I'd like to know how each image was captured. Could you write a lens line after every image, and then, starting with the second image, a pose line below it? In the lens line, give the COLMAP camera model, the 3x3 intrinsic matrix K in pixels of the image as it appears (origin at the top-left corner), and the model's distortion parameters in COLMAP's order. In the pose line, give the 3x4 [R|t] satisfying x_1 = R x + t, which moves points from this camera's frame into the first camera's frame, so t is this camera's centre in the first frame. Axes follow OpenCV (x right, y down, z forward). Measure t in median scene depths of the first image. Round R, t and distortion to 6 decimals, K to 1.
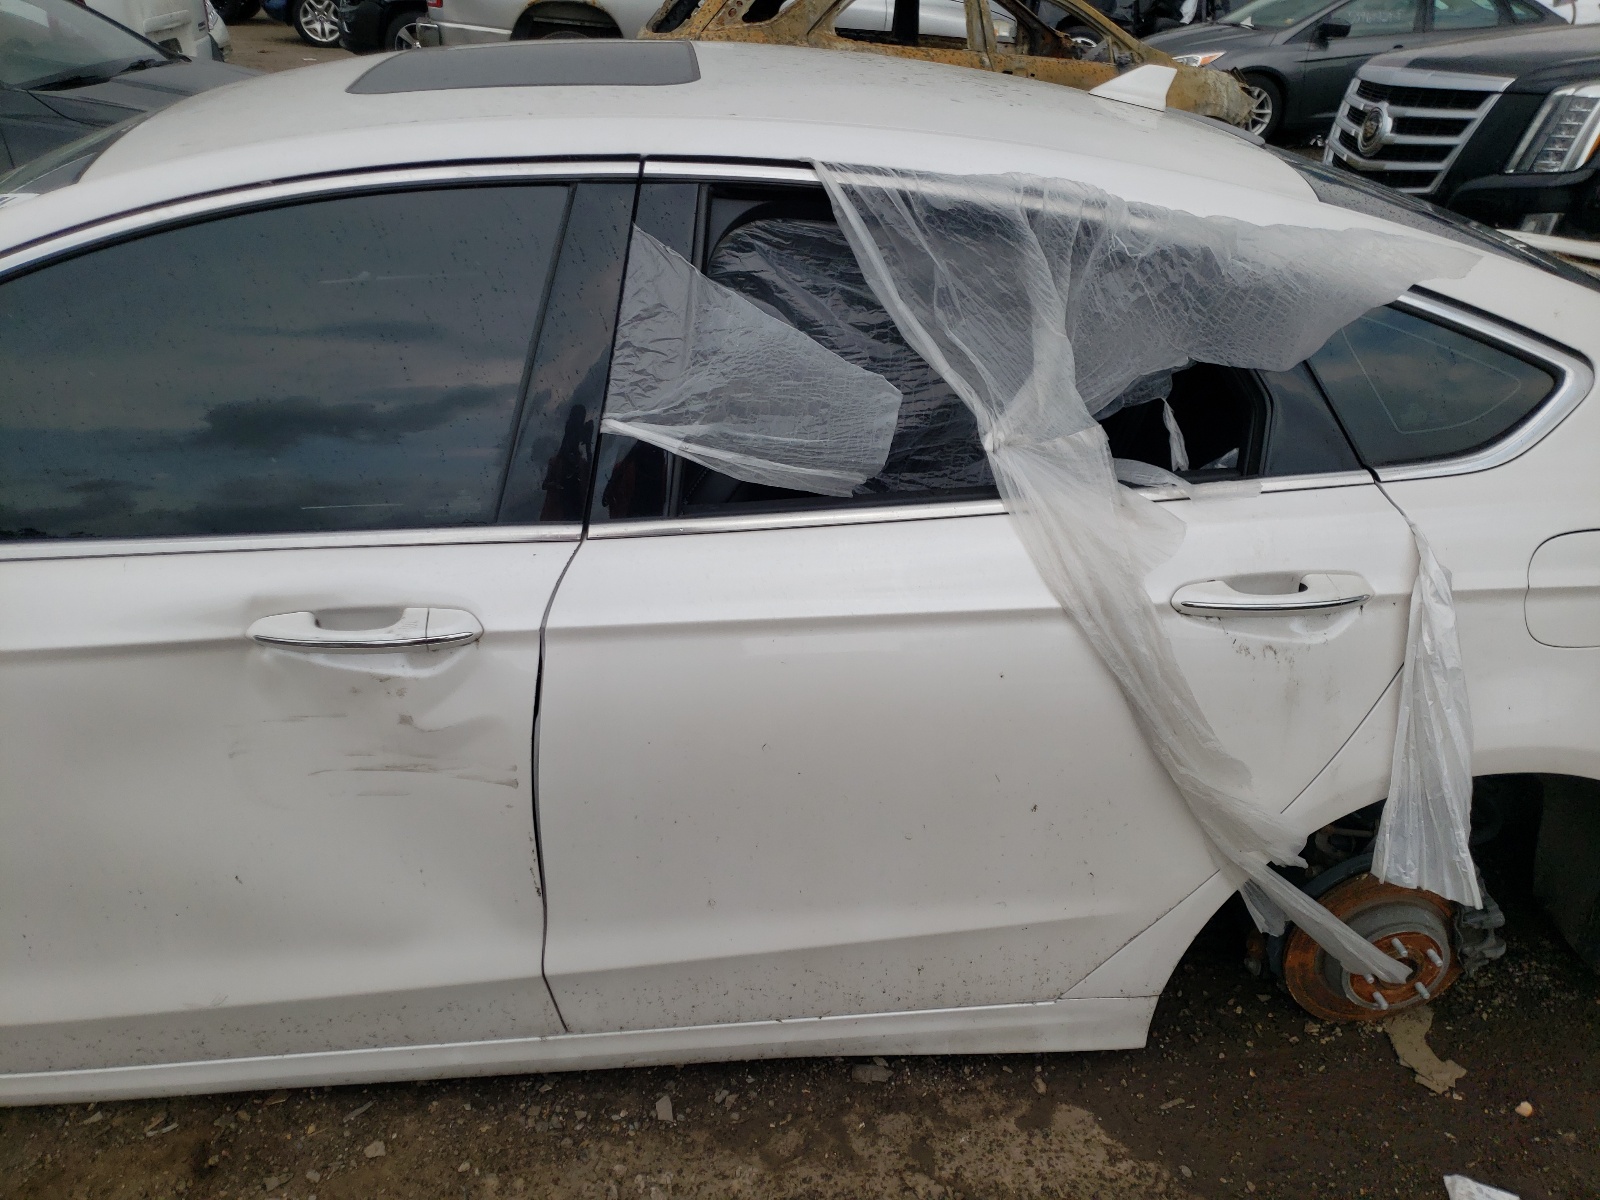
lens RADIAL K [[1222.3, 0, 800.0], [0, 1222.3, 600.0], [0, 0, 1]] dist [0.007973, 0.007525]
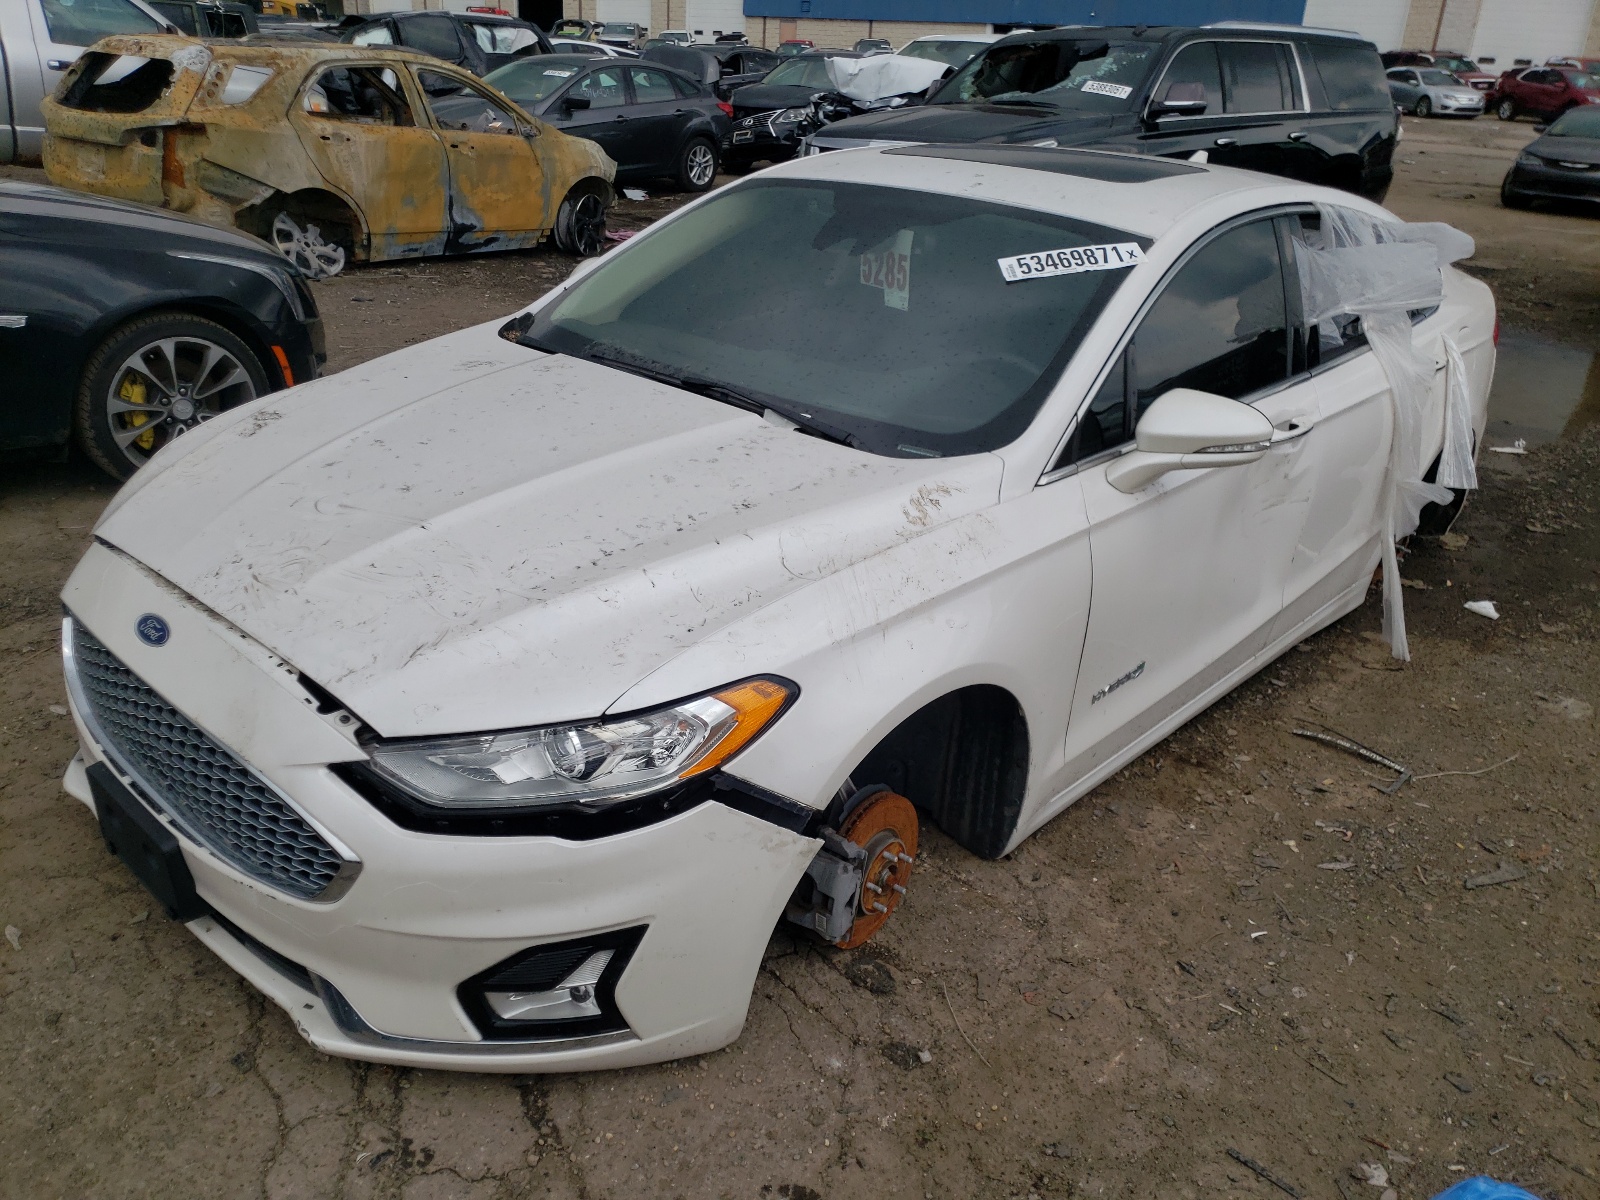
lens RADIAL K [[1222.3, 0, 800.0], [0, 1222.3, 600.0], [0, 0, 1]] dist [0.007973, 0.007525]
pose [[0.746662, -0.251654, 0.615764, -1.894704], [0.276594, 0.959315, 0.056667, -0.035477], [-0.604972, 0.128005, 0.785890, -0.096836]]
